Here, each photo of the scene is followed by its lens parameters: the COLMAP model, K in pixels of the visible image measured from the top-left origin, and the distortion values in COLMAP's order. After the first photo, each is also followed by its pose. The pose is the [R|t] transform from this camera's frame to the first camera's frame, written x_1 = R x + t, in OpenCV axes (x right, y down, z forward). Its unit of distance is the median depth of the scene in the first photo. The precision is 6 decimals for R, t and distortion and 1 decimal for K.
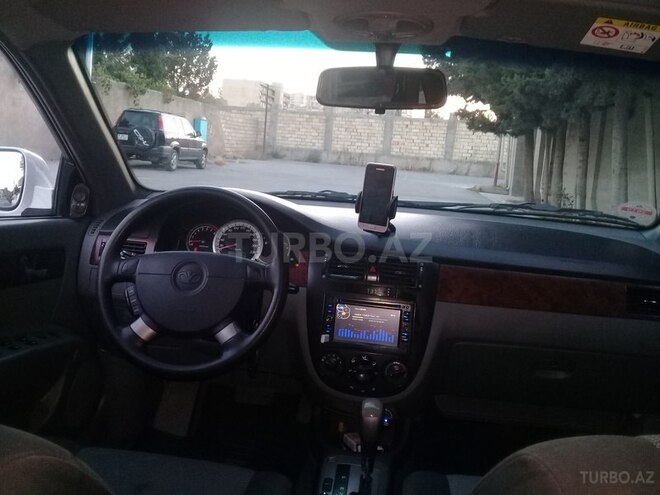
lens RADIAL K [[609.9, 0, 330.0], [0, 609.9, 247.5], [0, 0, 1]] dist [0.042286, -0.133898]
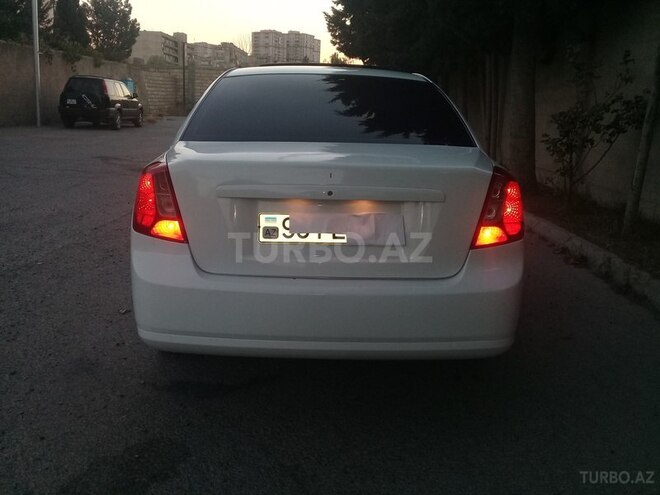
lens RADIAL K [[609.9, 0, 330.0], [0, 609.9, 247.5], [0, 0, 1]] dist [0.042286, -0.133898]
pose [[0.989190, -0.071638, 0.127947, -0.025559], [0.061497, 0.994771, 0.081535, 0.020868], [-0.133119, -0.072785, 0.988424, -0.168262]]
